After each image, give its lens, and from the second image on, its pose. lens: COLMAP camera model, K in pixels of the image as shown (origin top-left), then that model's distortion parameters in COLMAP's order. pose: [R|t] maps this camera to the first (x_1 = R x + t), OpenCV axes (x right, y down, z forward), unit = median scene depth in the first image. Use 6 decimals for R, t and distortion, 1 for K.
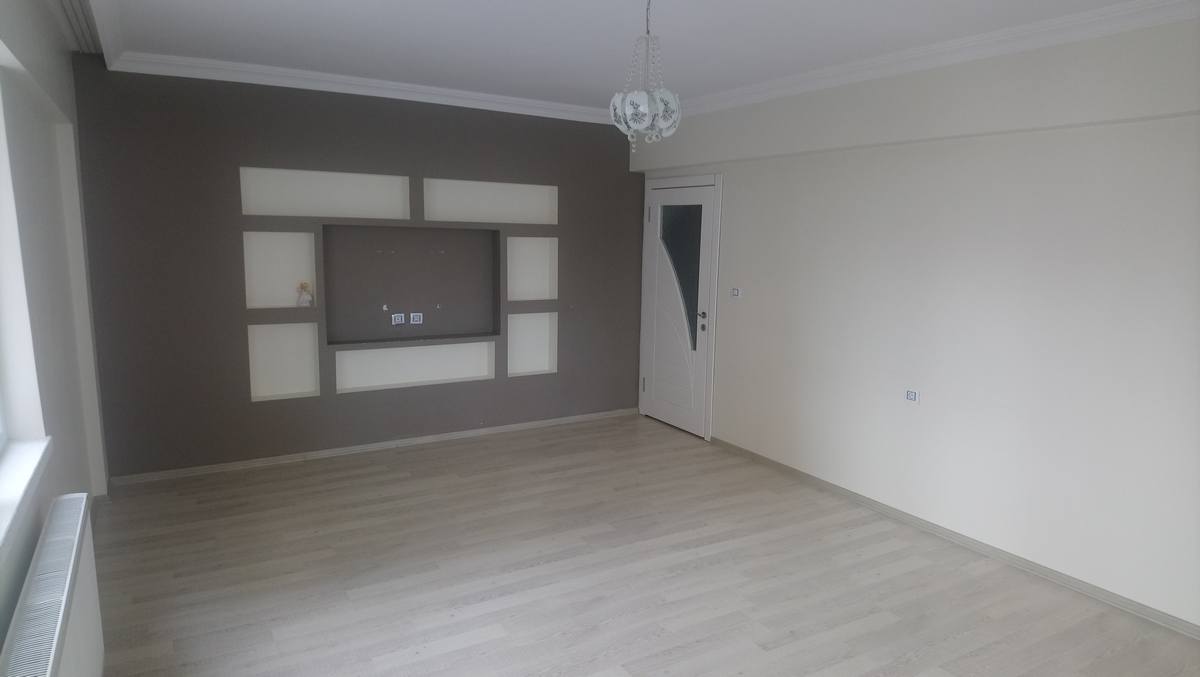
lens RADIAL K [[739.4, 0, 607.6], [0, 739.4, 338.2], [0, 0, 1]] dist [0.162560, -0.234006]
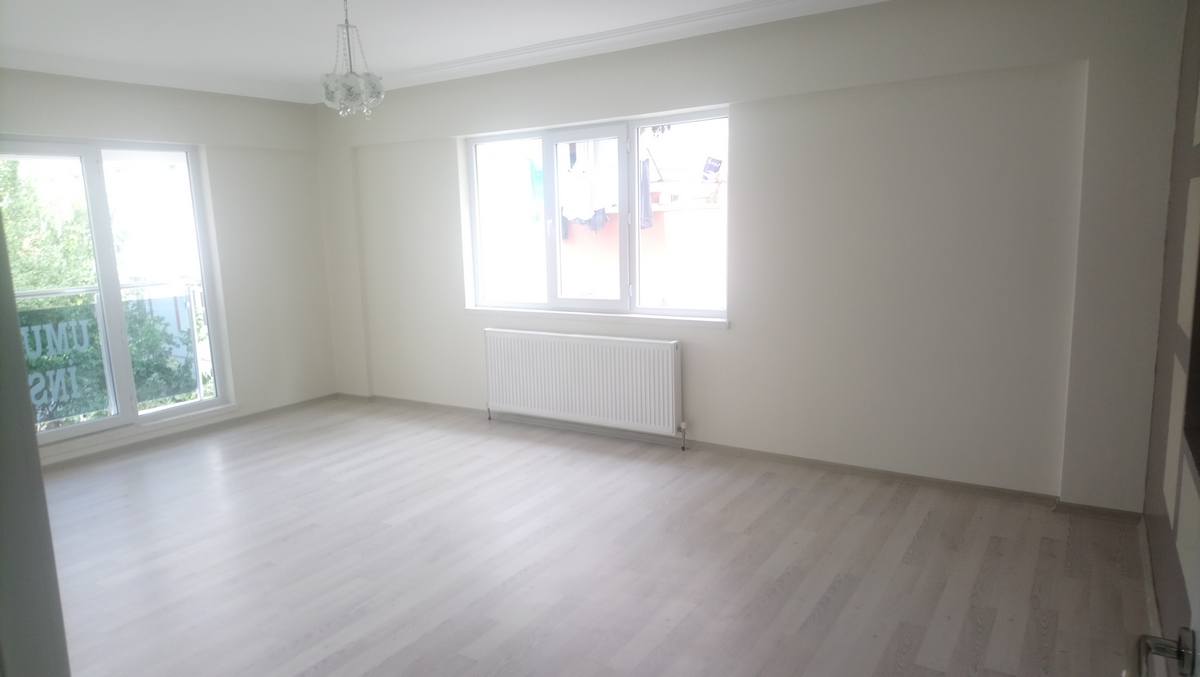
lens RADIAL K [[739.4, 0, 607.6], [0, 739.4, 338.2], [0, 0, 1]] dist [0.162560, -0.234006]
pose [[-0.907687, 0.074372, -0.413005, 0.150861], [-0.045167, 0.961139, 0.272345, -0.197661], [0.417210, 0.265859, -0.869054, 1.630245]]
